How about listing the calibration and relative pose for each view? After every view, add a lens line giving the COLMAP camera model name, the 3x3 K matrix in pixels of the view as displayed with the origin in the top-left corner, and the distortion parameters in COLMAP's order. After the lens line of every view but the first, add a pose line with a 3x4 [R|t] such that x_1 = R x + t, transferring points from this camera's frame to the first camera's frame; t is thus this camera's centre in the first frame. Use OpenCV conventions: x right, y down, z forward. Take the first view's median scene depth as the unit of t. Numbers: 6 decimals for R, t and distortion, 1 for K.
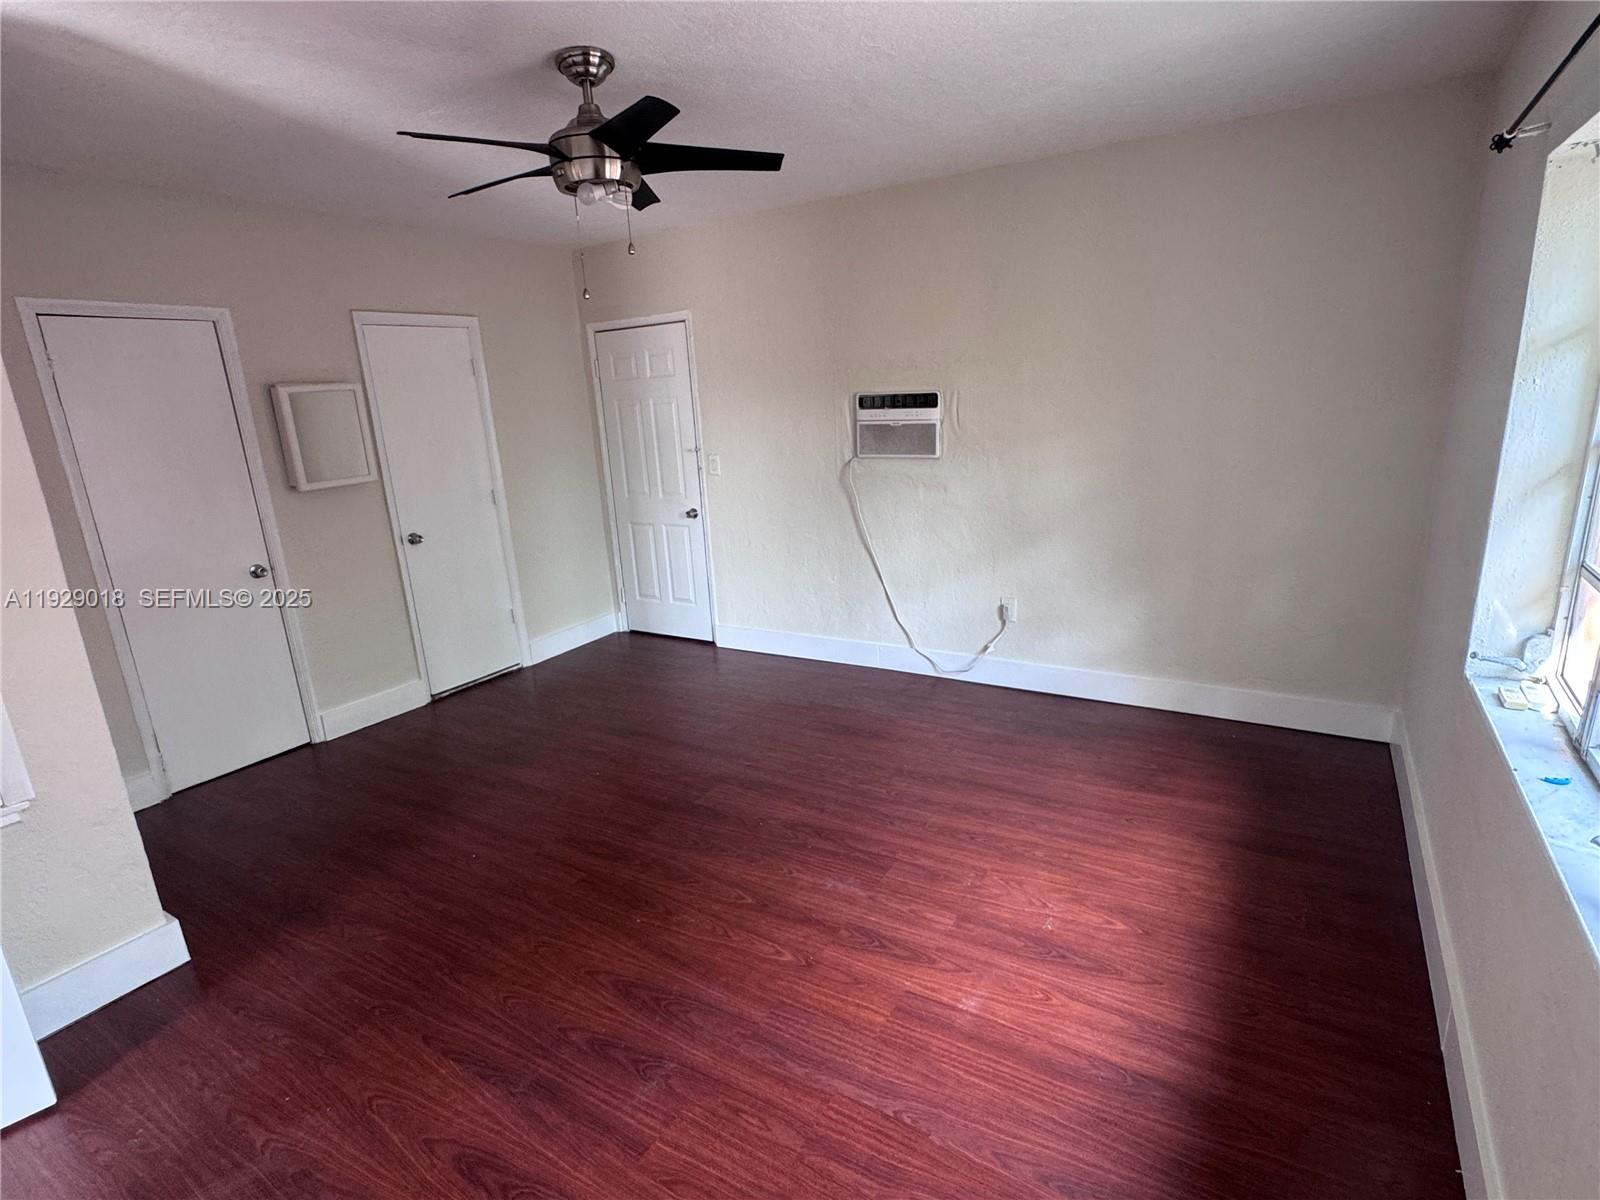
lens RADIAL K [[811.4, 0, 790.4], [0, 811.4, 607.0], [0, 0, 1]] dist [0.001905, 0.000838]
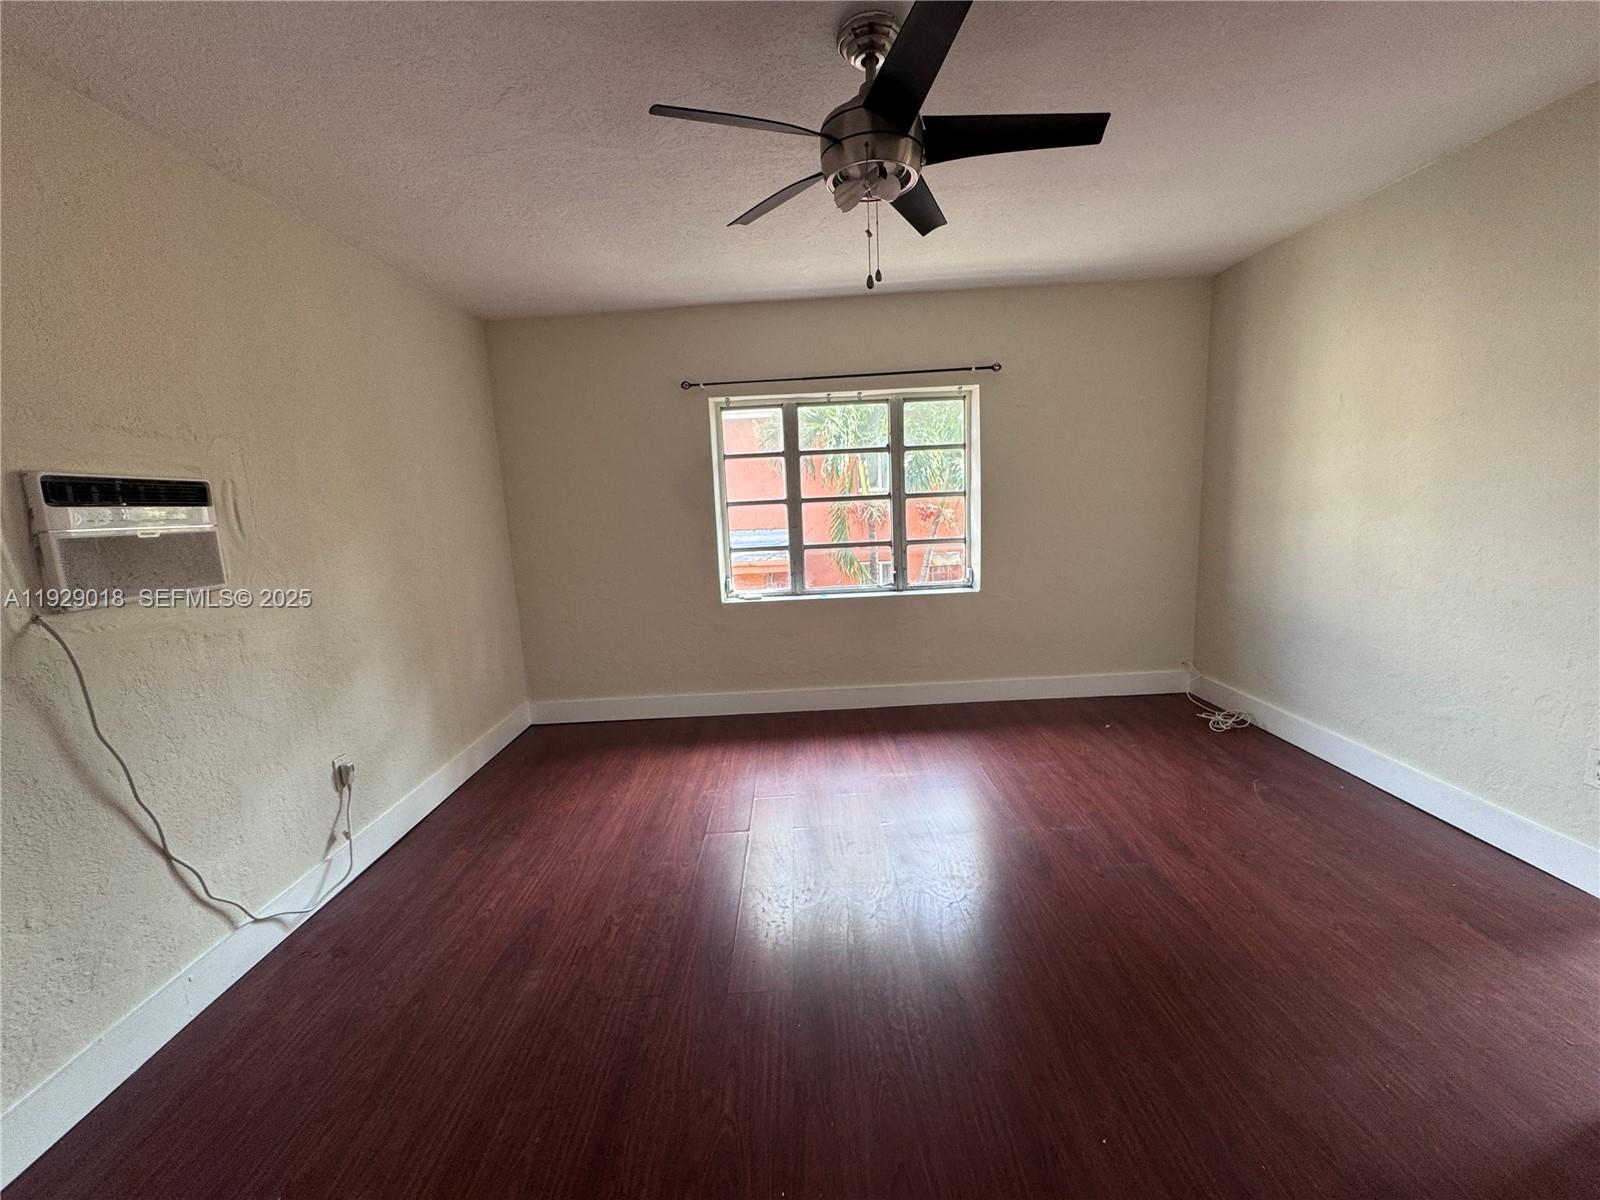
lens RADIAL K [[650.2, 0, 800.0], [0, 650.2, 600.0], [0, 0, 1]] dist [-0.000650, -0.000004]
pose [[-0.537069, -0.053705, 0.841827, -0.475715], [0.288241, 0.926217, 0.242981, -0.173947], [-0.792763, 0.373147, -0.481962, 0.922076]]
